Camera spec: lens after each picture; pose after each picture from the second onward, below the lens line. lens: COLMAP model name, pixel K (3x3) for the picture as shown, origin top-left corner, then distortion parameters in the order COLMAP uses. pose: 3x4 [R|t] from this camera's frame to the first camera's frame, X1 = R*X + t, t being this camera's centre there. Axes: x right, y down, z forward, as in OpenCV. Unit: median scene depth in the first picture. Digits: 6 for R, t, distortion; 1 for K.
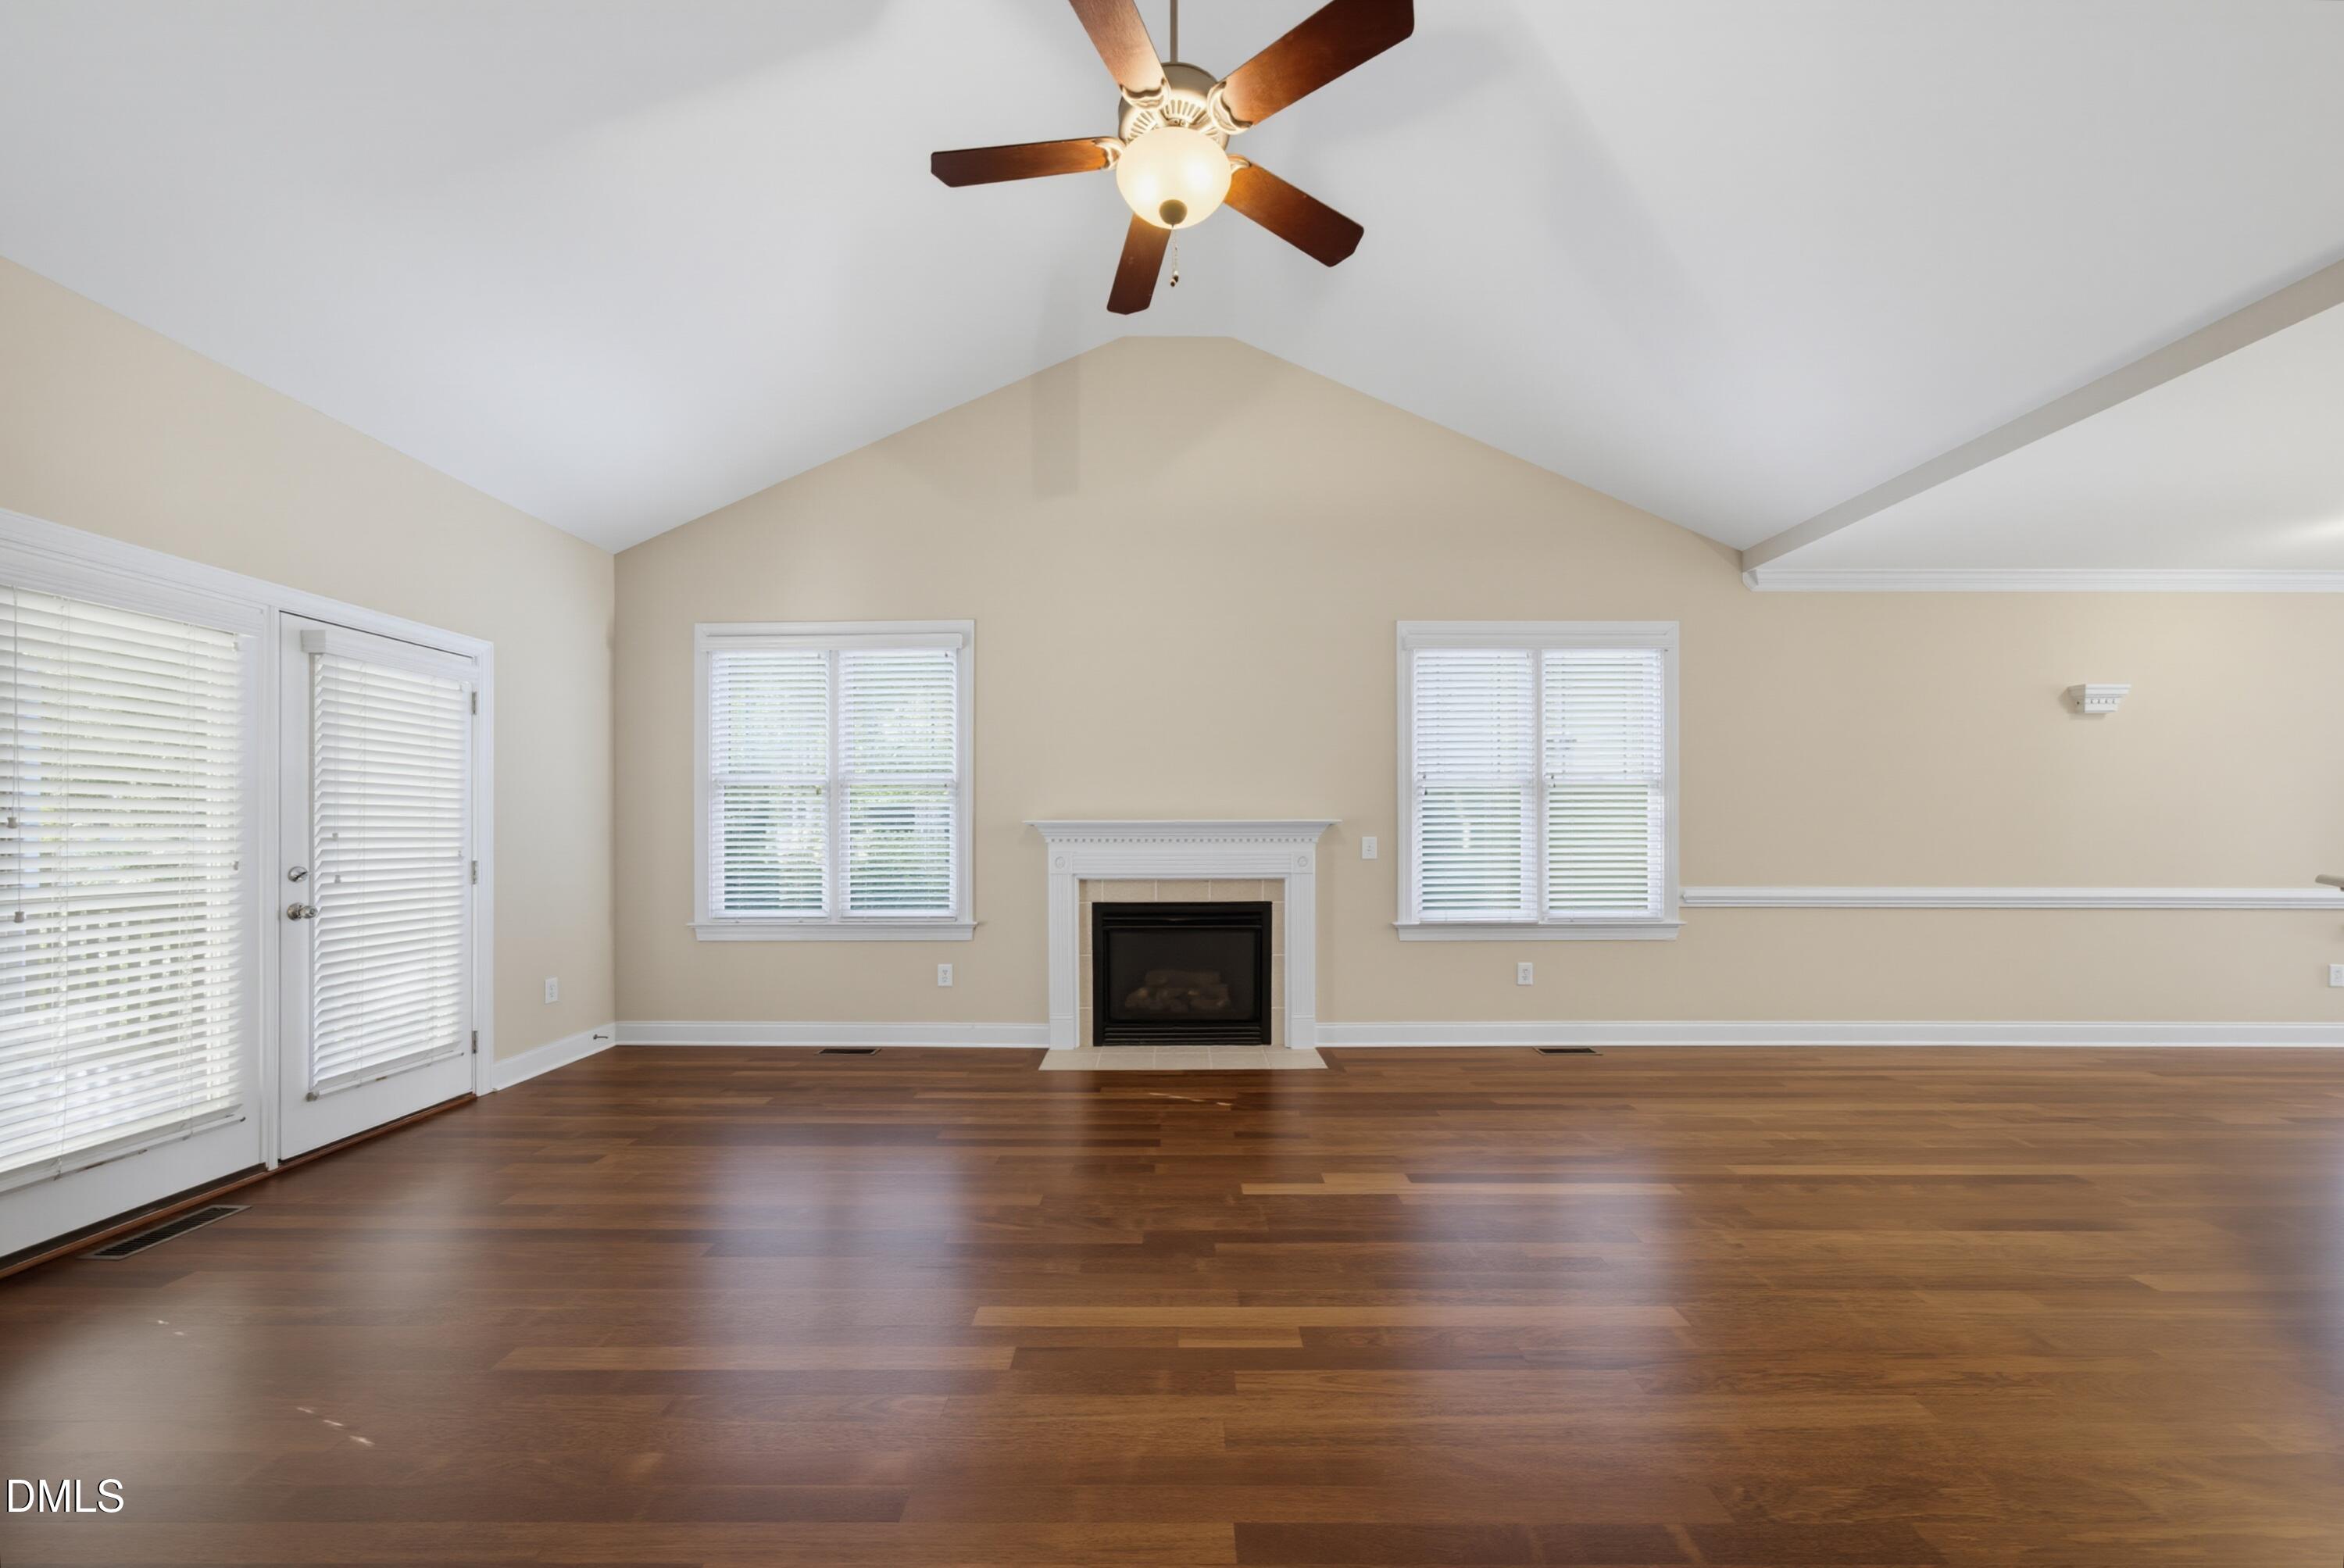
lens RADIAL K [[807.0, 0, 1151.0], [0, 807.0, 834.9], [0, 0, 1]] dist [-0.005860, 0.001249]
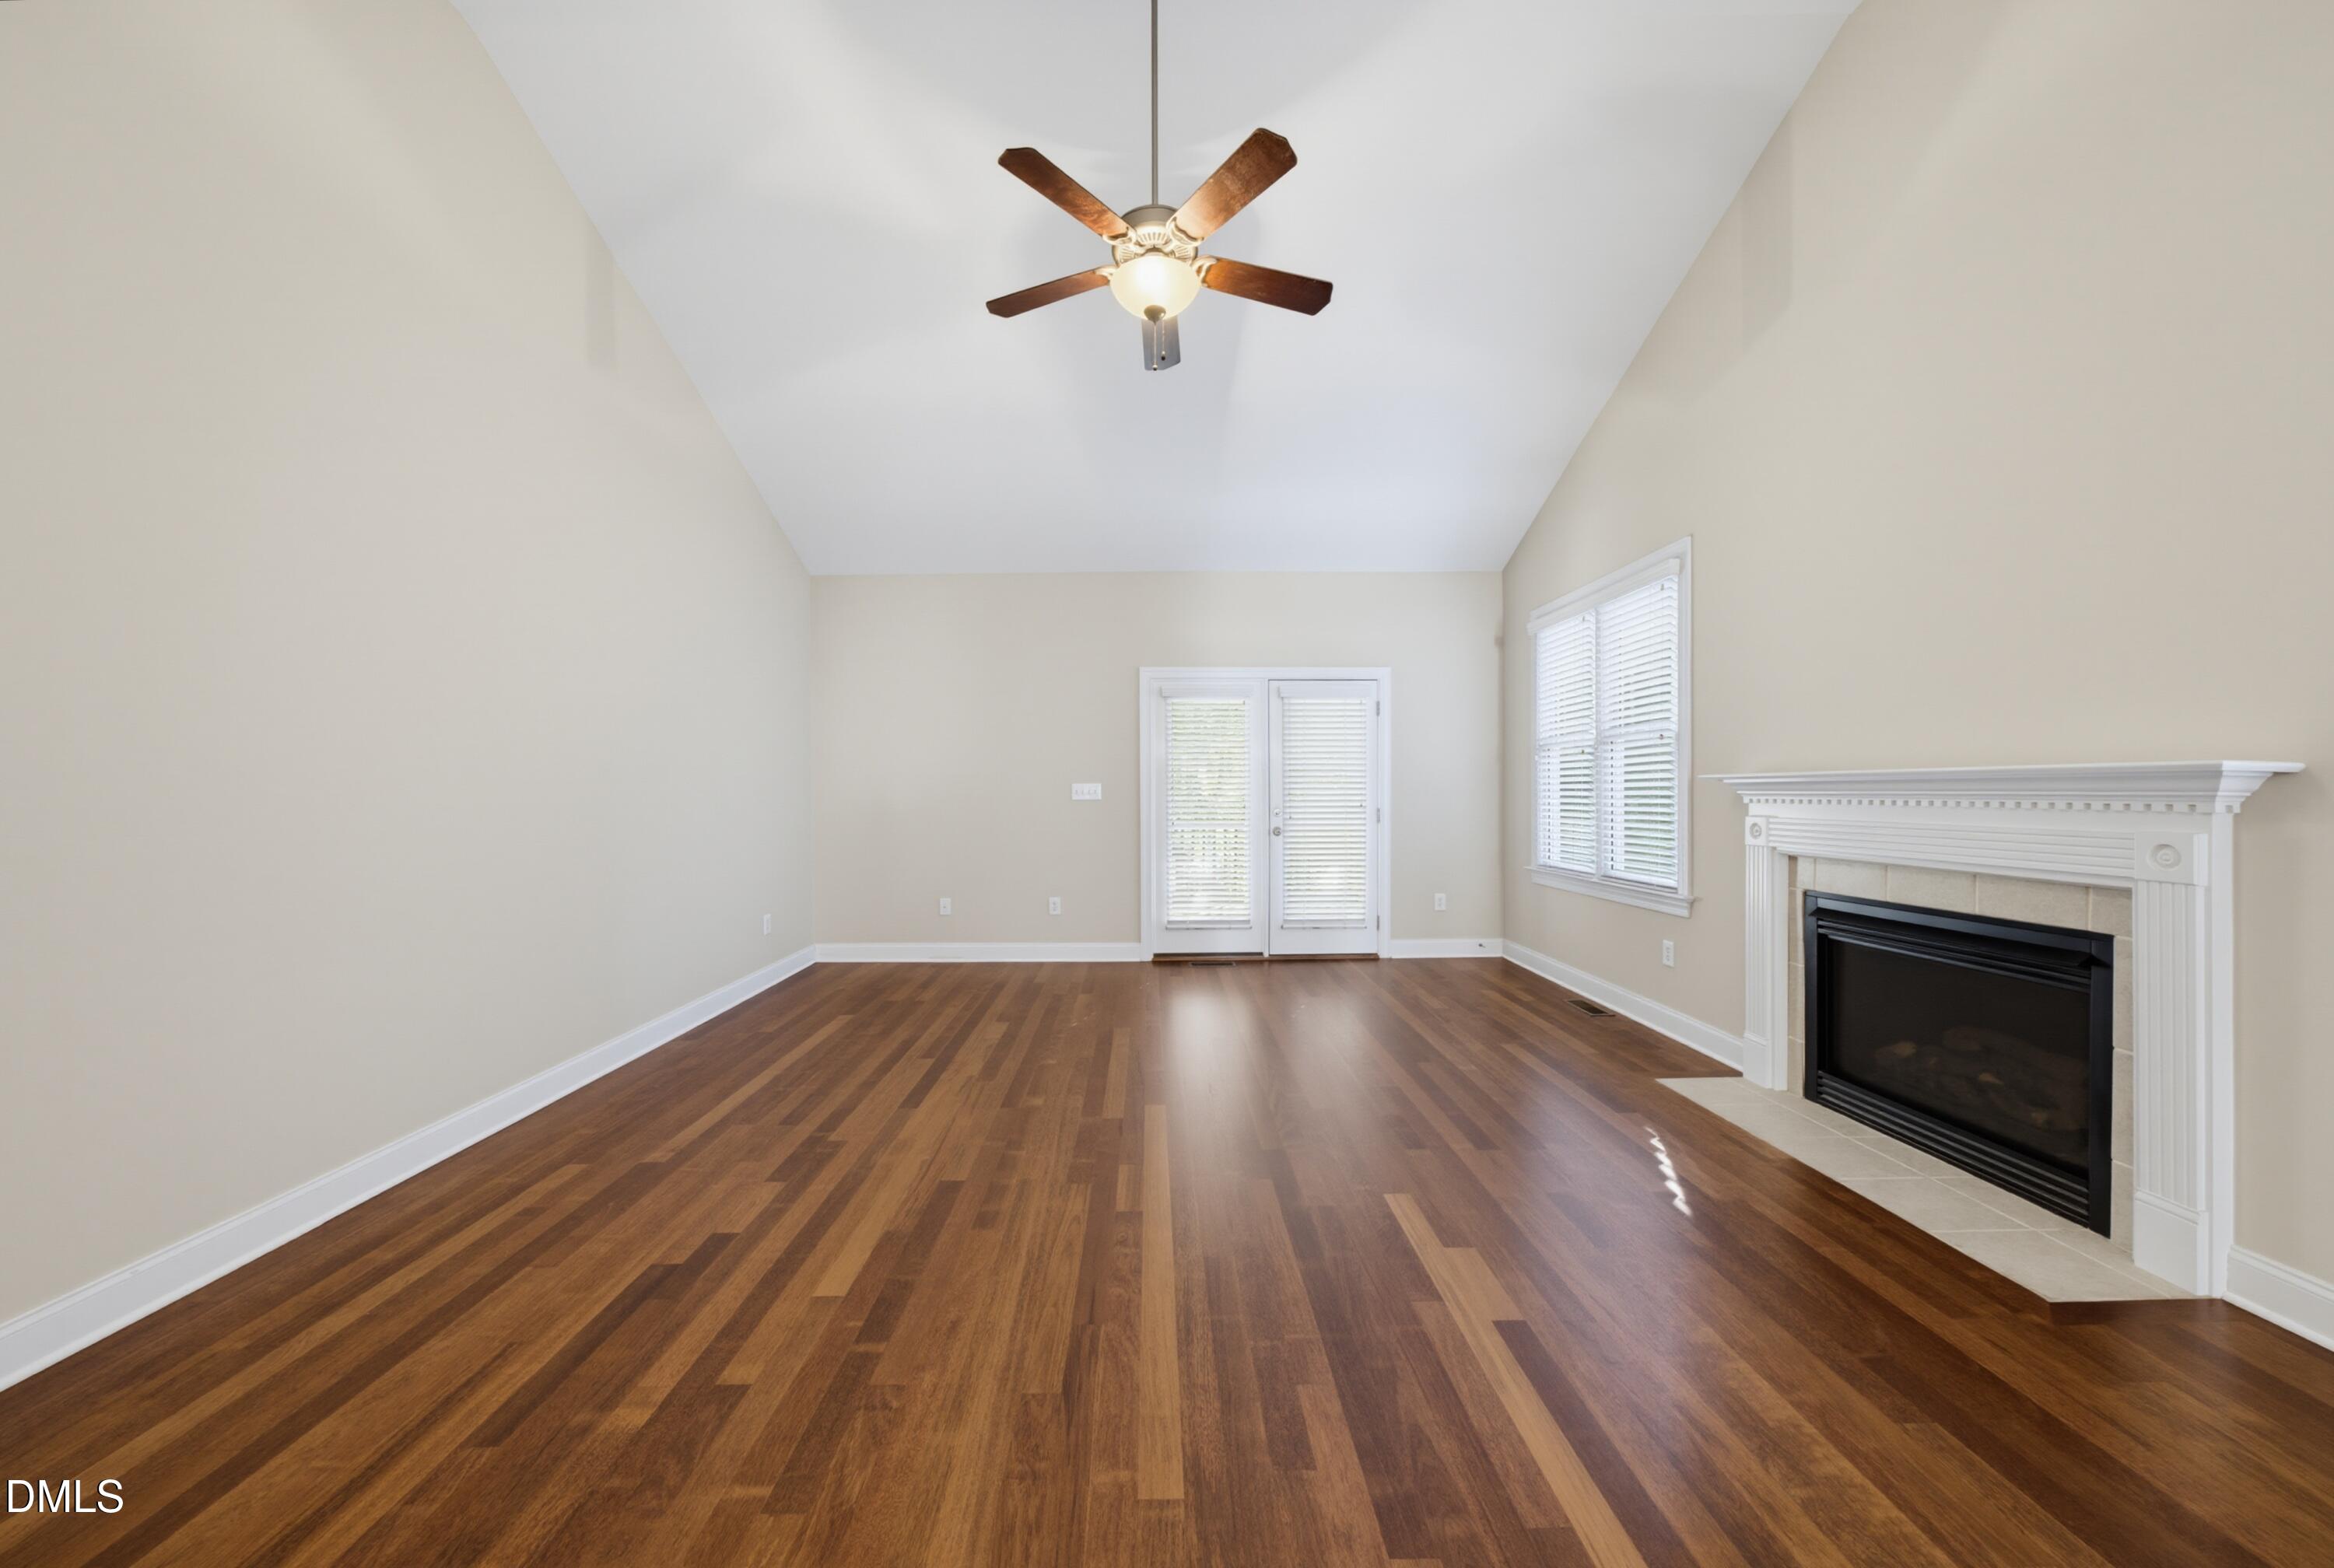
lens RADIAL K [[803.5, 0, 1172.2], [0, 803.5, 797.2], [0, 0, 1]] dist [-0.005860, 0.001249]
pose [[0.040992, 0.006112, -0.999141, 0.655845], [-0.000662, 0.999981, 0.006090, -0.000117], [0.999159, 0.000411, 0.040995, 0.480504]]
